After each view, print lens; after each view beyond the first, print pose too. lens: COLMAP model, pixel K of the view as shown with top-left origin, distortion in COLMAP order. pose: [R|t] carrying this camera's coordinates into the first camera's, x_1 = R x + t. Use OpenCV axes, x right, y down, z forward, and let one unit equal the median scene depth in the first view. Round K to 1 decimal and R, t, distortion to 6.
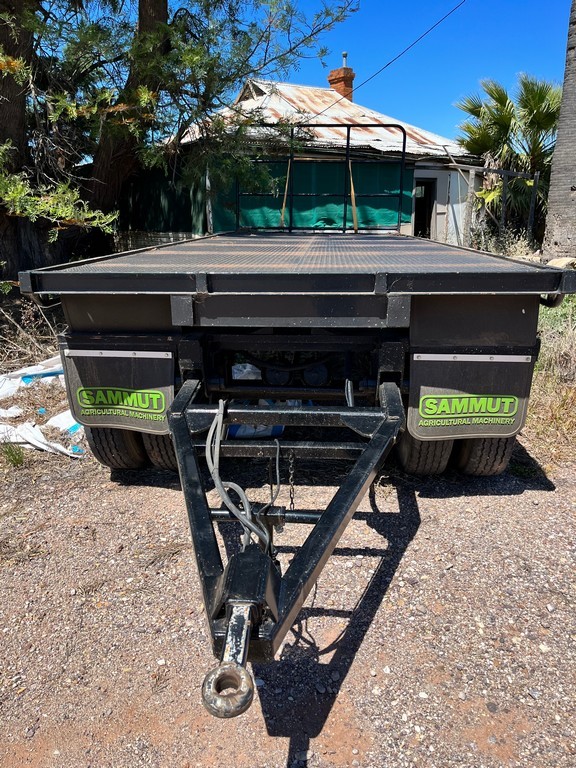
lens RADIAL K [[583.6, 0, 288.0], [0, 583.6, 384.0], [0, 0, 1]] dist [0.025163, -0.051079]
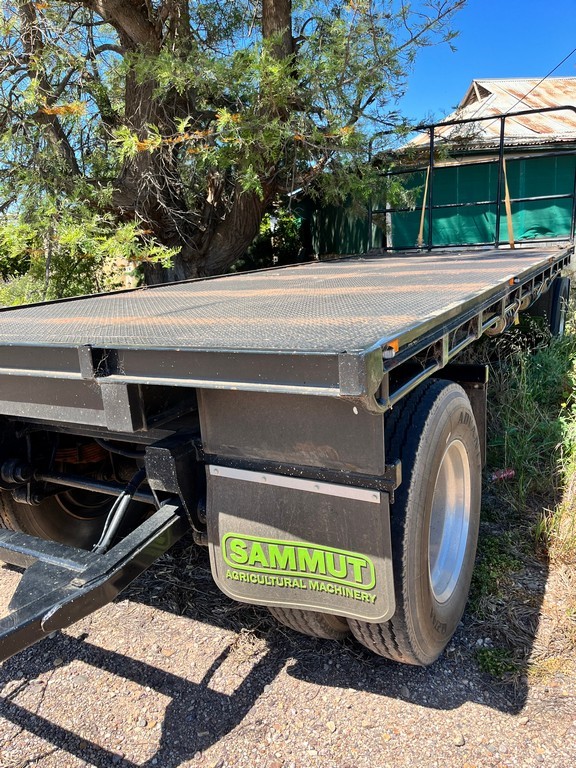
lens RADIAL K [[583.6, 0, 288.0], [0, 583.6, 384.0], [0, 0, 1]] dist [0.025163, -0.051079]
pose [[0.902361, 0.042218, -0.428908, 0.195902], [-0.053616, 0.998456, -0.014519, -0.047072], [0.427633, 0.036097, 0.903231, 0.161422]]
